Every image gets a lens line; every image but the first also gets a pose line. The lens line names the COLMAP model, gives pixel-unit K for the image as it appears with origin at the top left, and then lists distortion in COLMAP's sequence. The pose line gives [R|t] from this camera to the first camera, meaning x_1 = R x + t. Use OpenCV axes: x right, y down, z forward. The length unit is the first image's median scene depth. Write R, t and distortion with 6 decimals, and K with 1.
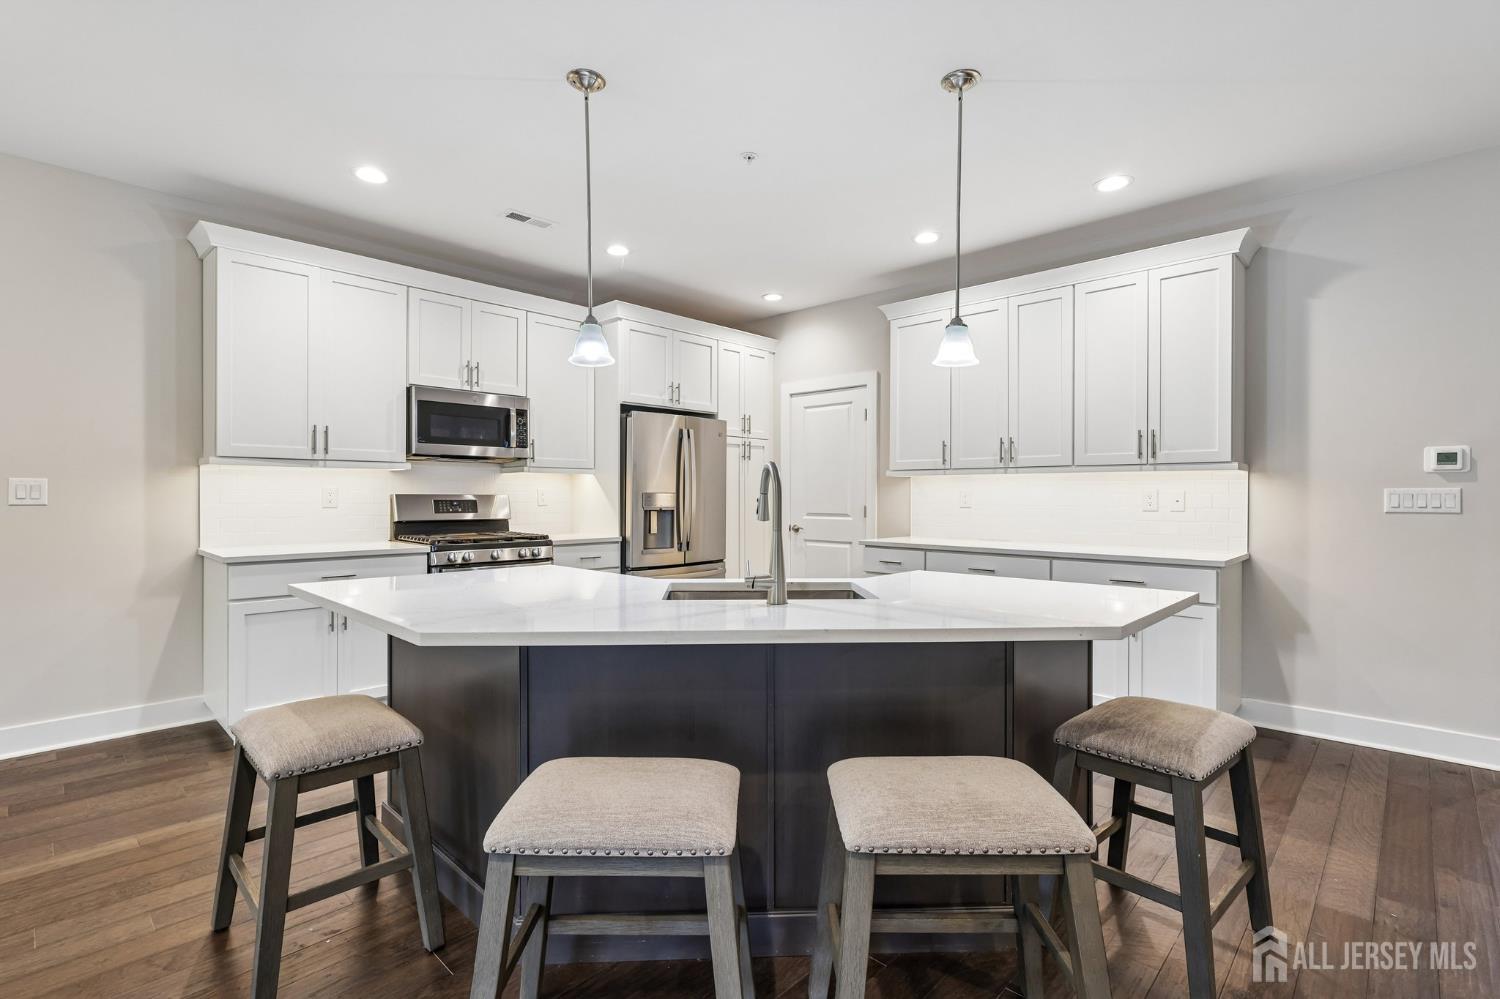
lens RADIAL K [[696.9, 0, 744.6], [0, 696.9, 498.1], [0, 0, 1]] dist [-0.005284, -0.000099]
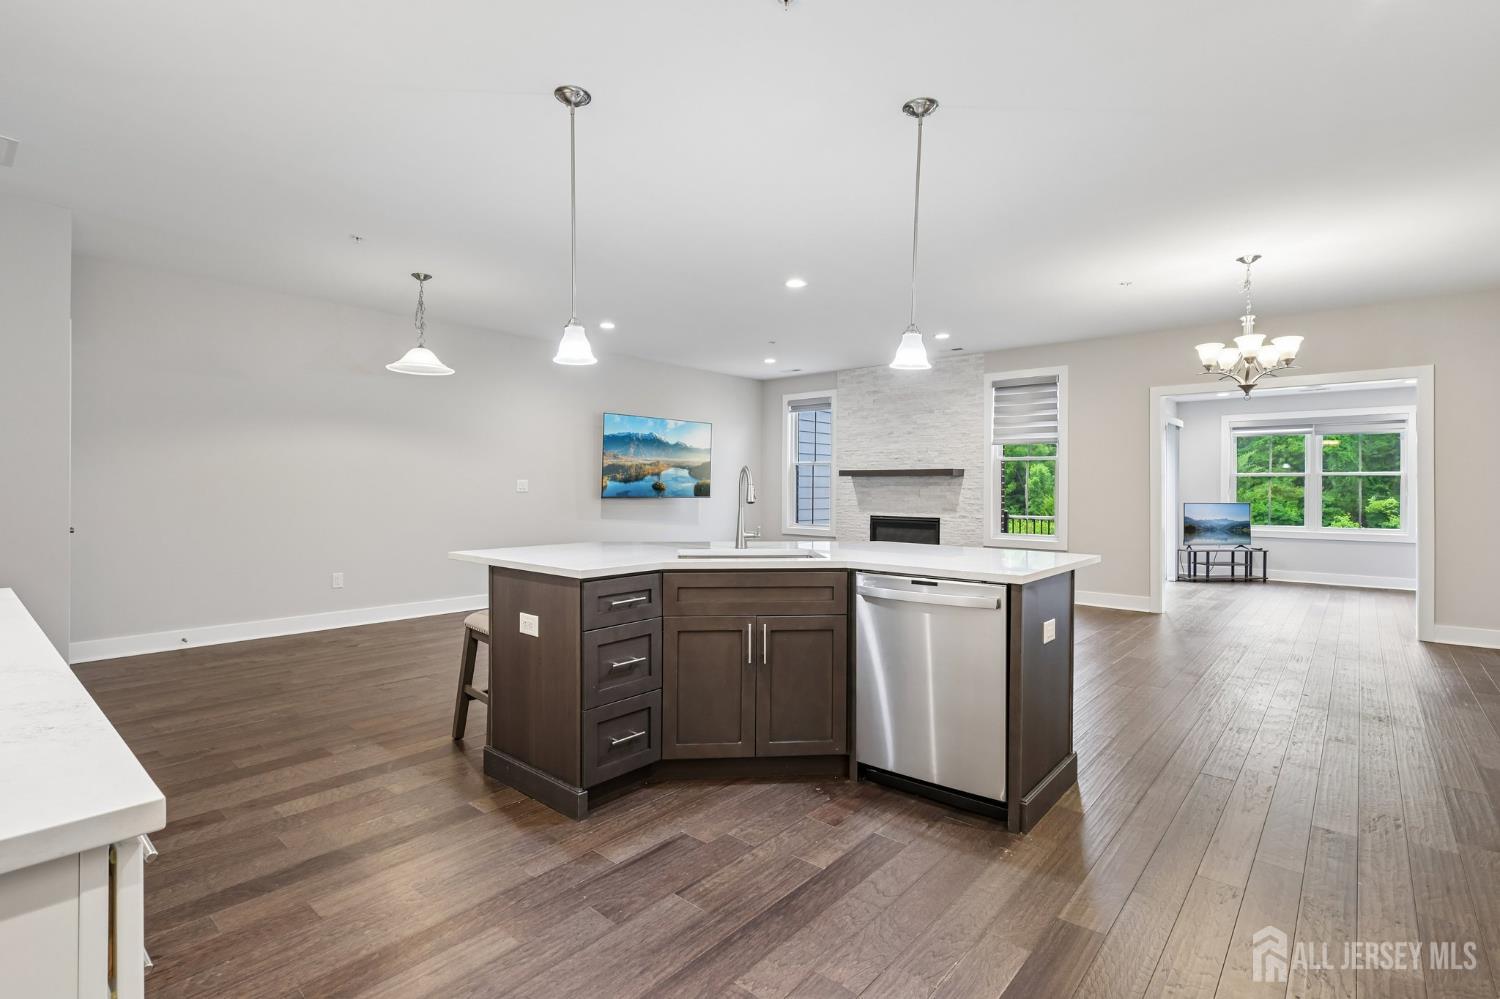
lens RADIAL K [[705.6, 0, 753.6], [0, 705.6, 489.0], [0, 0, 1]] dist [-0.002089, -0.000211]
pose [[-0.998443, -0.006254, -0.055438, 0.054305], [-0.006579, 0.999962, 0.005688, -0.004472], [0.055400, 0.006044, -0.998446, 1.254037]]
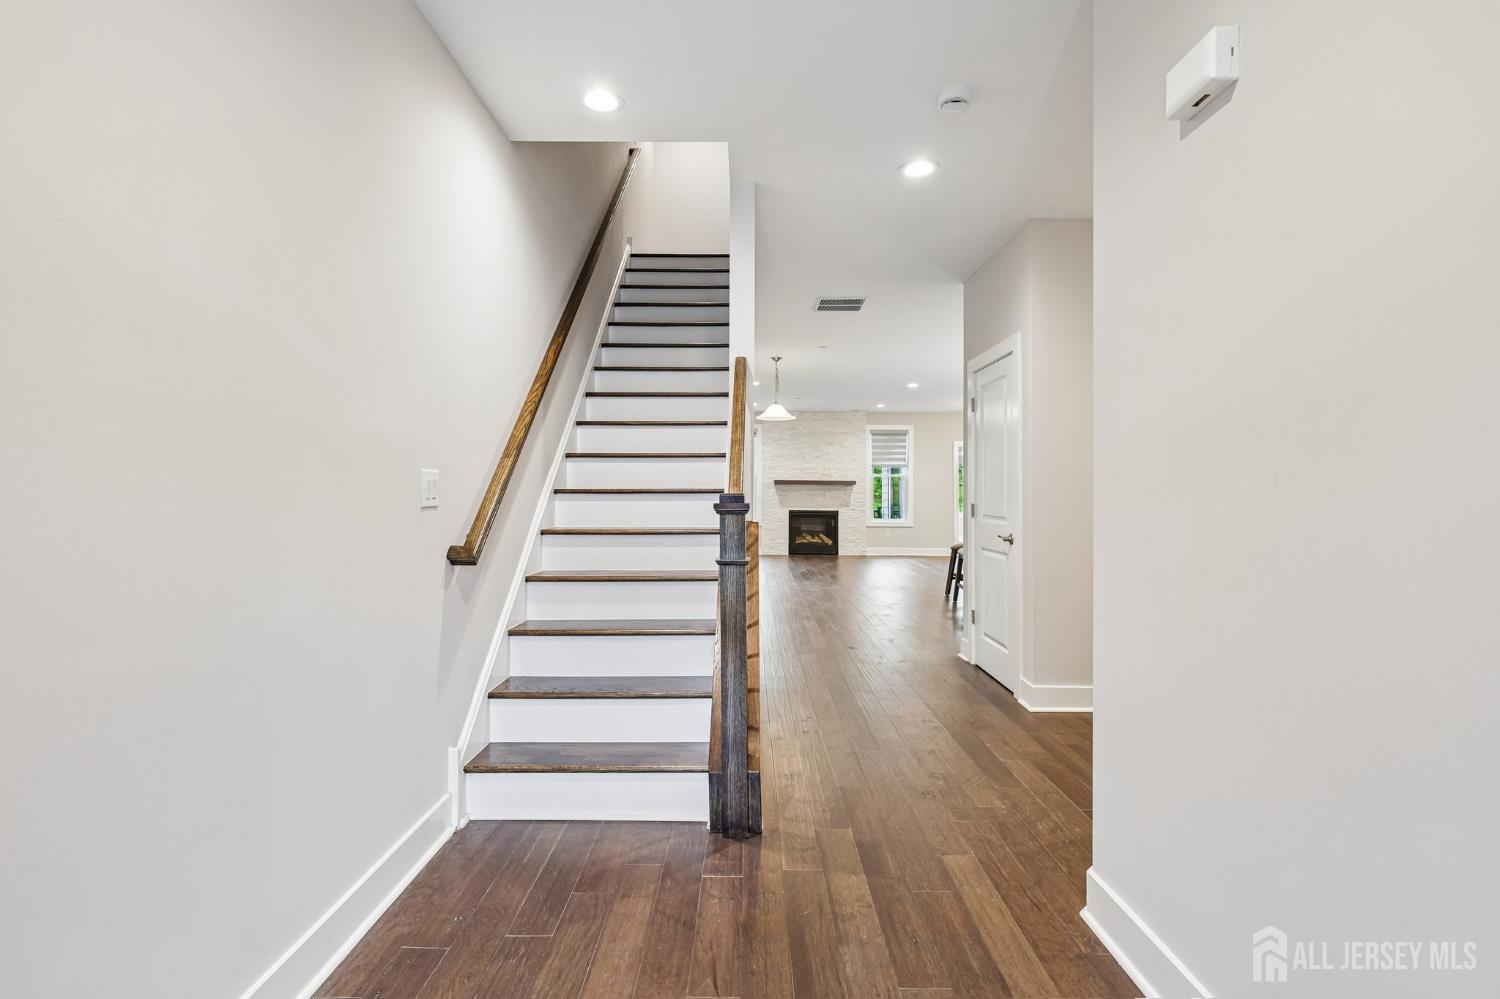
lens RADIAL K [[705.6, 0, 753.6], [0, 705.6, 489.0], [0, 0, 1]] dist [-0.002089, -0.000211]
pose [[-0.716864, -0.008341, -0.697163, 1.928922], [-0.009210, 0.999954, -0.002494, -0.002583], [0.697152, 0.004633, -0.716908, 1.337877]]
